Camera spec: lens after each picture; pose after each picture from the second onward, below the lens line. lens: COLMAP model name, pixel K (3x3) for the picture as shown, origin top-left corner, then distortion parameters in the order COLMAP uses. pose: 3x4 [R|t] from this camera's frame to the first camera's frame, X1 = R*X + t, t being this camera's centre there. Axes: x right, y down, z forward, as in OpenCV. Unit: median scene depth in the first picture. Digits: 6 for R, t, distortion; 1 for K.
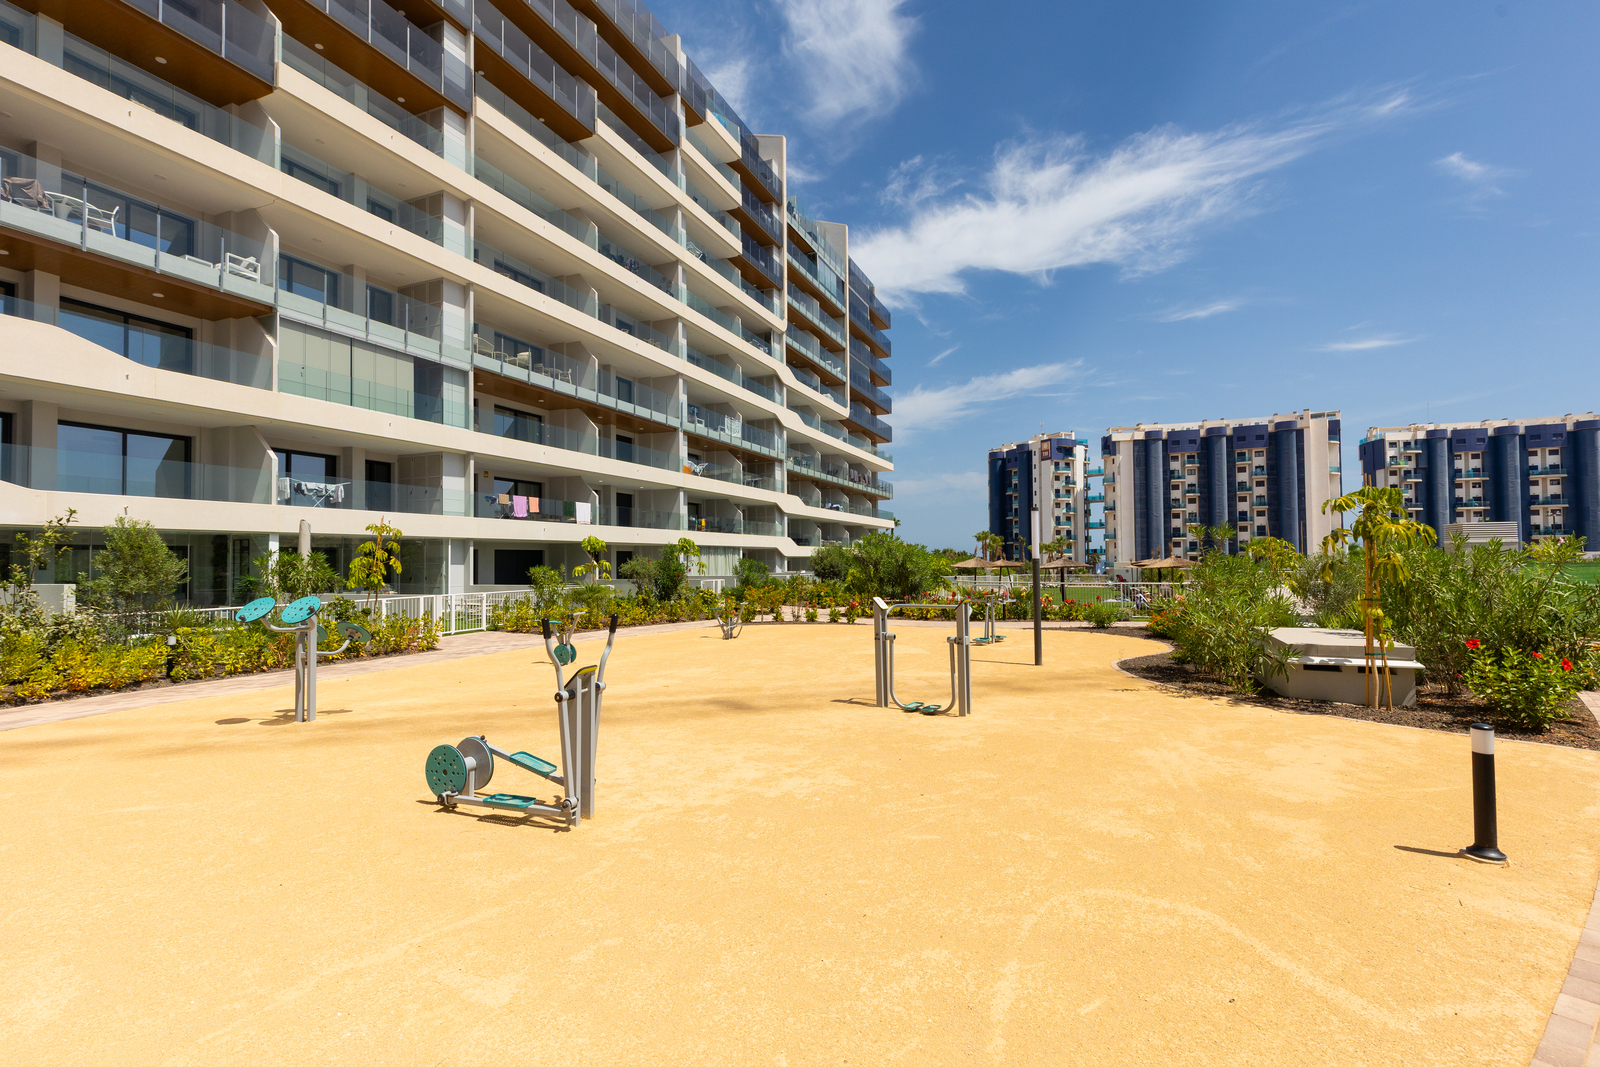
lens RADIAL K [[729.4, 0, 797.3], [0, 729.4, 545.1], [0, 0, 1]] dist [0.005820, 0.000263]
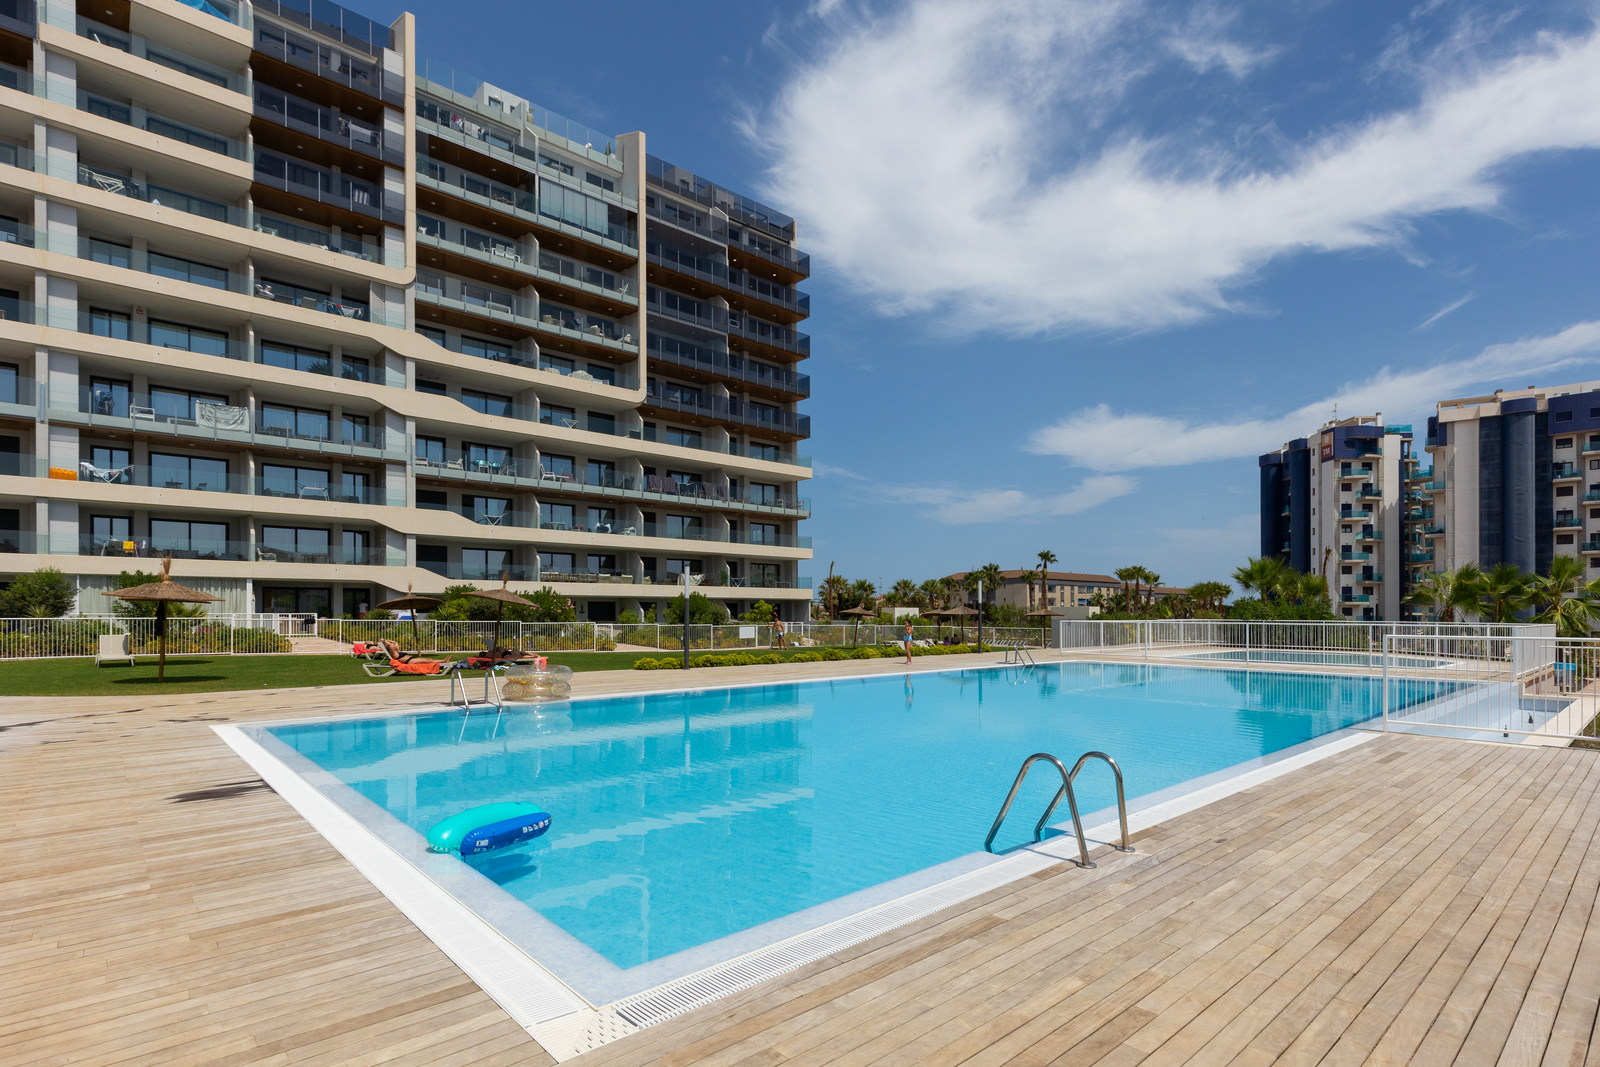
lens RADIAL K [[819.3, 0, 845.3], [0, 819.3, 614.2], [0, 0, 1]] dist [0.016761, -0.001369]
pose [[0.916658, 0.012603, -0.399474, 0.915380], [-0.002350, 0.999655, 0.026145, 0.017400], [0.399666, -0.023027, 0.916372, 0.515276]]
